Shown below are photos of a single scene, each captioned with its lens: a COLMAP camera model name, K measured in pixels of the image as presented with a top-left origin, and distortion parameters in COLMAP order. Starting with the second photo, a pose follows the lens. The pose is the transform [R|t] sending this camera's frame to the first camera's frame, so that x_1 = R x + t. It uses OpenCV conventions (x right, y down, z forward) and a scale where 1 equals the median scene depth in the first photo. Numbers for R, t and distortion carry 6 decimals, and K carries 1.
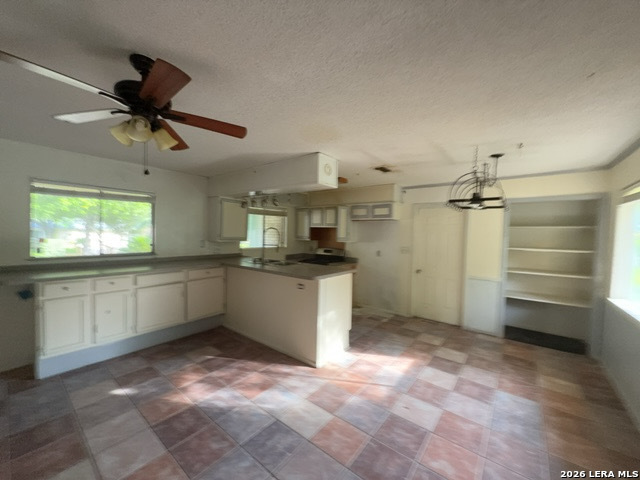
lens RADIAL K [[255.2, 0, 320.0], [0, 255.2, 240.0], [0, 0, 1]] dist [-0.001300, -0.000044]
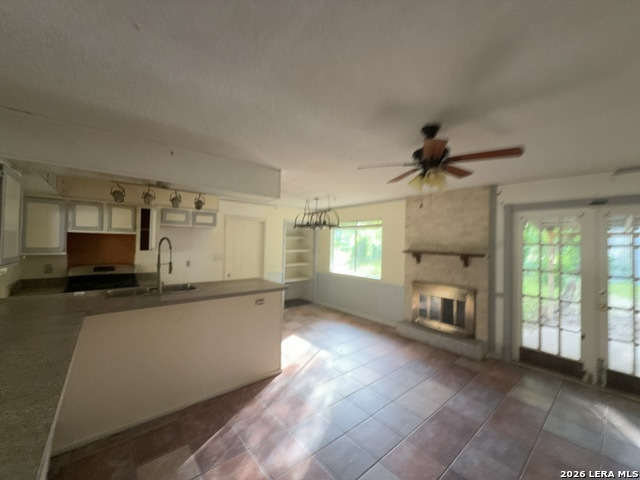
lens RADIAL K [[255.2, 0, 320.0], [0, 255.2, 240.0], [0, 0, 1]] dist [-0.001300, -0.000044]
pose [[0.202077, -0.006602, 0.979347, -0.887911], [0.020315, 0.999790, 0.002548, -0.037750], [-0.979159, 0.019381, 0.202168, 0.547369]]
